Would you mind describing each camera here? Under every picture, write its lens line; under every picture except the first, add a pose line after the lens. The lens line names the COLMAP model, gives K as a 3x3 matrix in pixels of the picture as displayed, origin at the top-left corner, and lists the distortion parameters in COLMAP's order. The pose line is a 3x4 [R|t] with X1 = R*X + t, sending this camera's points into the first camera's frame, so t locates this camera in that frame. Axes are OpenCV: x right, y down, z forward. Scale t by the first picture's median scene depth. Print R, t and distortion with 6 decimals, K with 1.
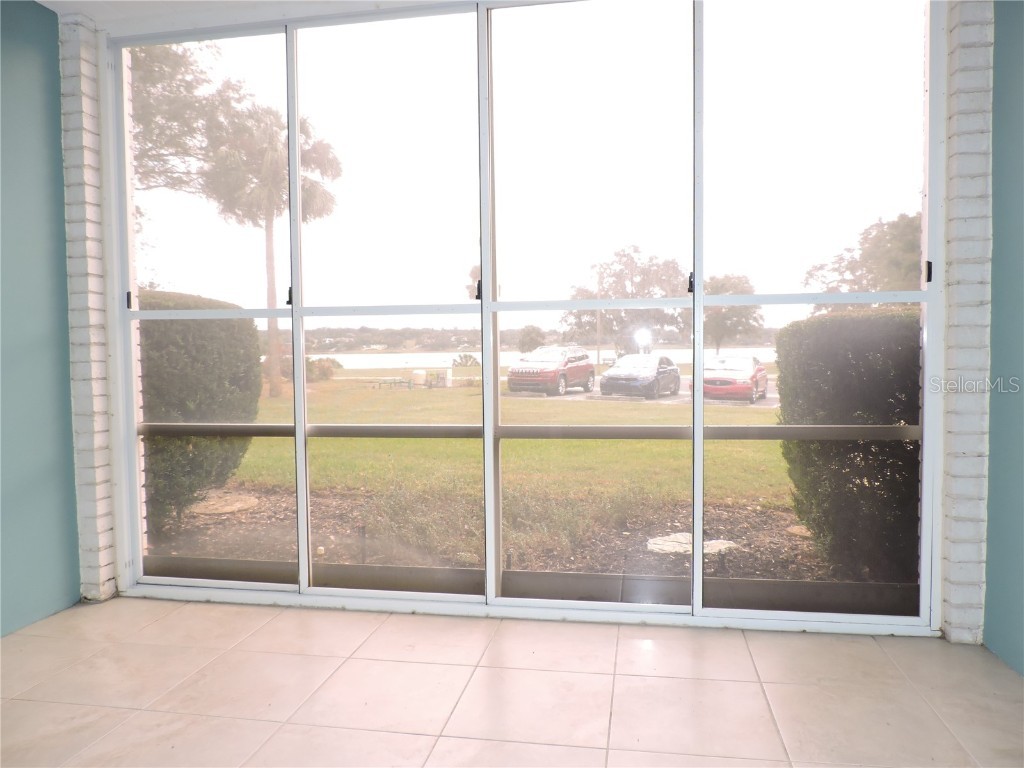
lens RADIAL K [[731.5, 0, 512.4], [0, 731.5, 383.6], [0, 0, 1]] dist [-0.006360, 0.002154]
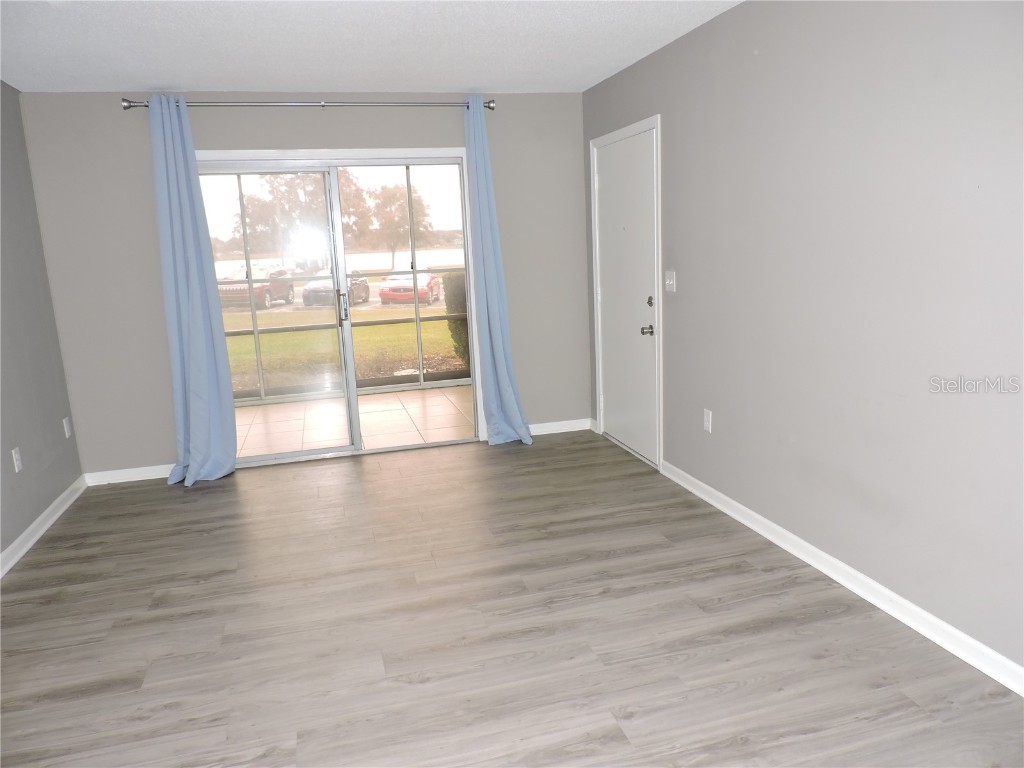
lens RADIAL K [[731.5, 0, 512.4], [0, 731.5, 383.6], [0, 0, 1]] dist [-0.006360, 0.002154]
pose [[0.905624, -0.108608, 0.409939, -0.066826], [0.055088, 0.988587, 0.140216, -0.006999], [-0.420489, -0.104400, 0.901271, -0.191442]]
